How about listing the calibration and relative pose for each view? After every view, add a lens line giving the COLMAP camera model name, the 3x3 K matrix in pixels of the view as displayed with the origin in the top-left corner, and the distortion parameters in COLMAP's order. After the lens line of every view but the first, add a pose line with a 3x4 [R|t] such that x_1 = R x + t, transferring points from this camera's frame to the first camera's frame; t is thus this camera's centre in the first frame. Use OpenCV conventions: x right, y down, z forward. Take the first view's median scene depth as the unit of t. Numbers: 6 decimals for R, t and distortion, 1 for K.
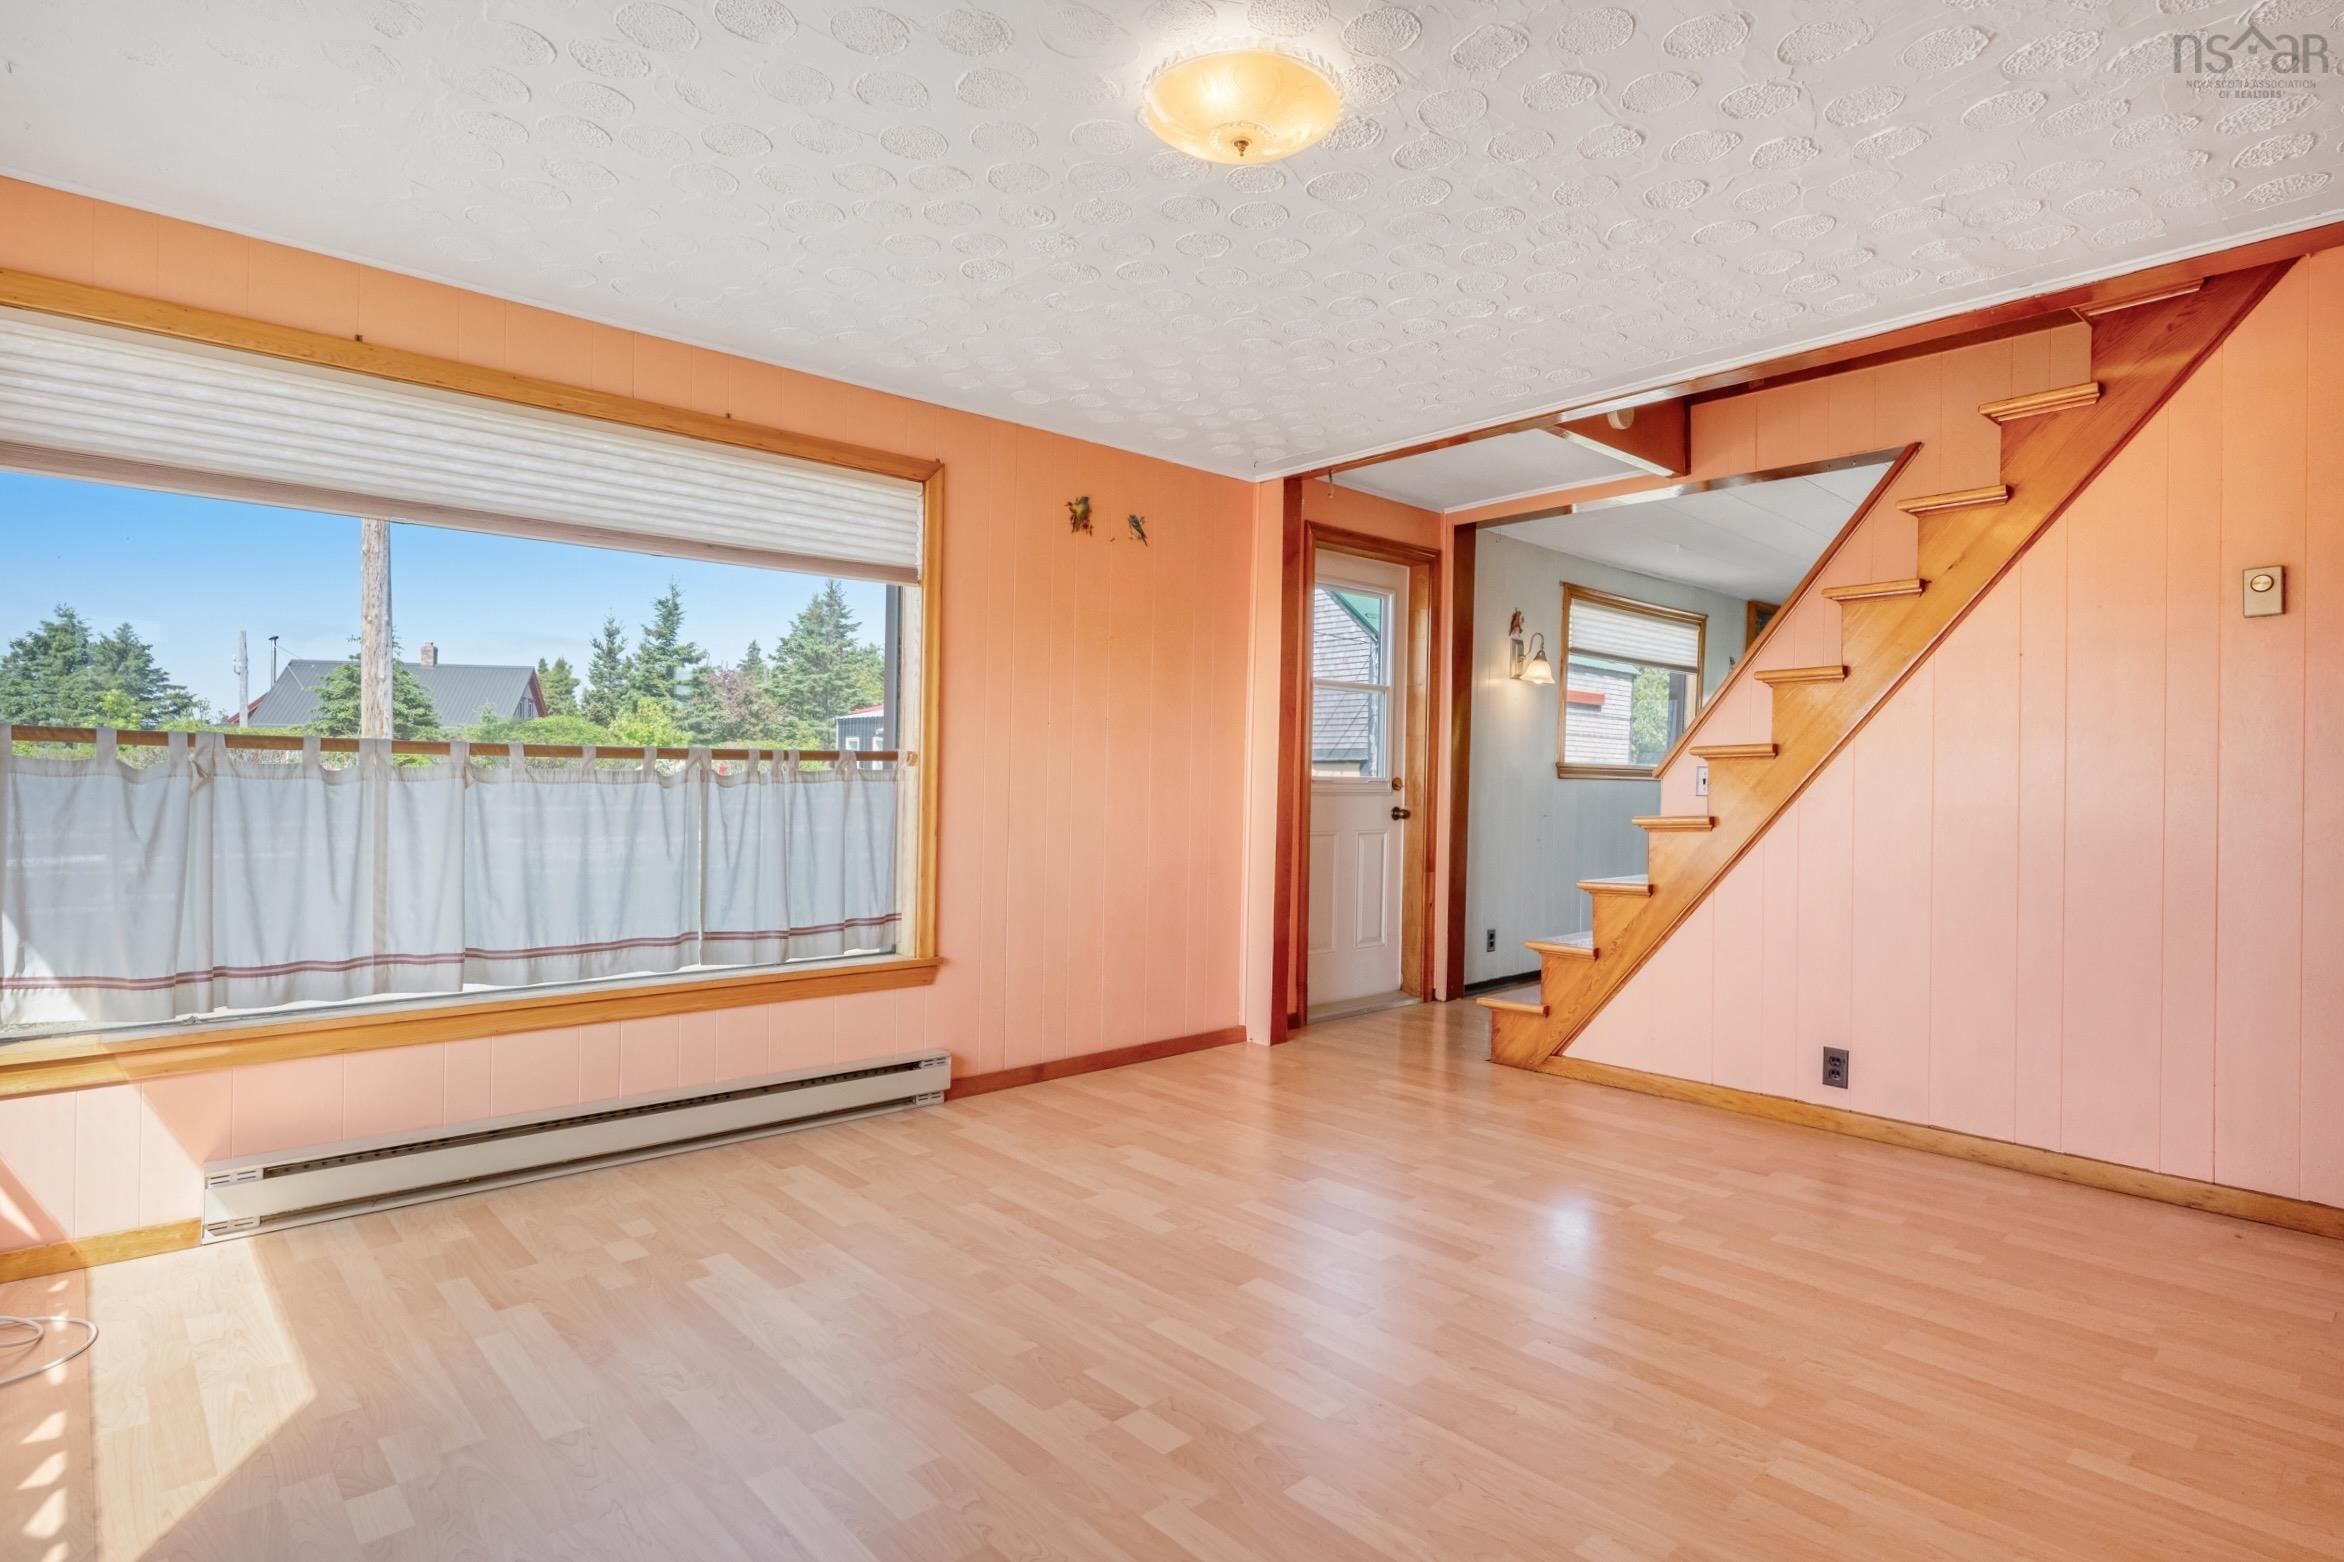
lens RADIAL K [[1210.6, 0, 1164.8], [0, 1210.6, 776.3], [0, 0, 1]] dist [-0.003693, -0.001177]
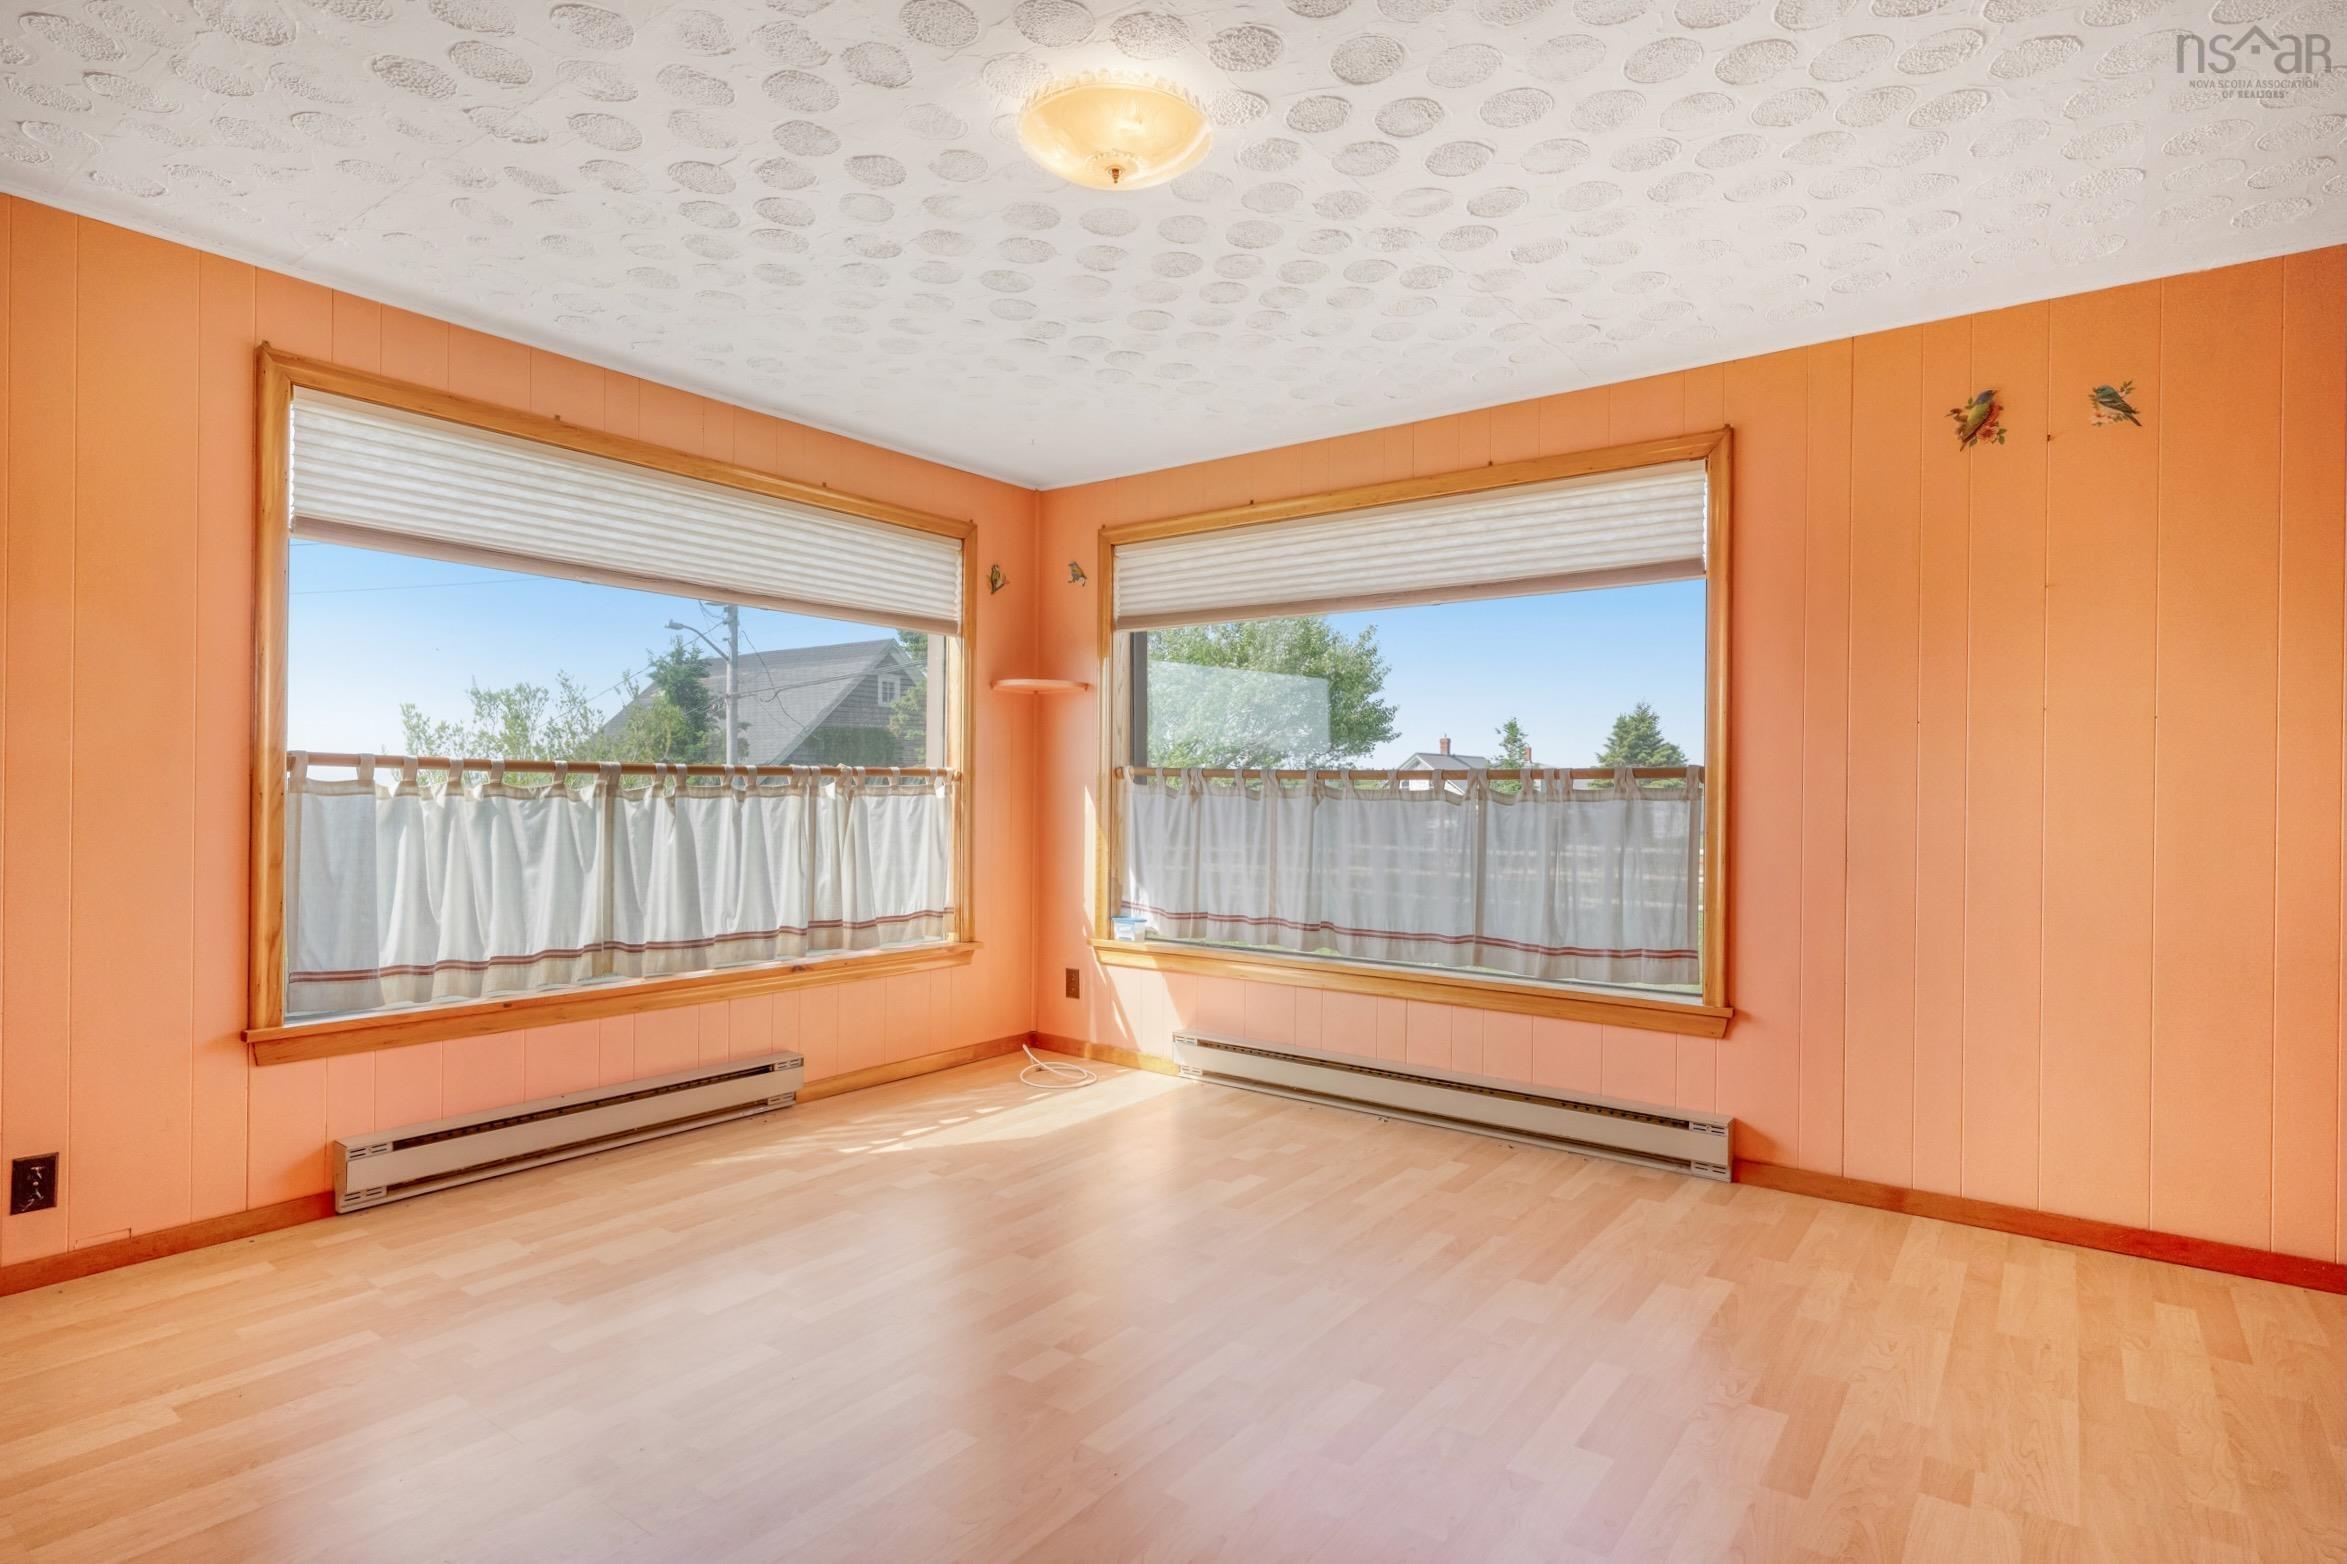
lens RADIAL K [[1212.1, 0, 1166.3], [0, 1212.1, 777.3], [0, 0, 1]] dist [-0.003693, -0.001177]
pose [[0.187843, -0.017094, -0.982050, 0.635124], [-0.004040, 0.999827, -0.018177, 0.004982], [0.982191, 0.007382, 0.187742, 0.499955]]
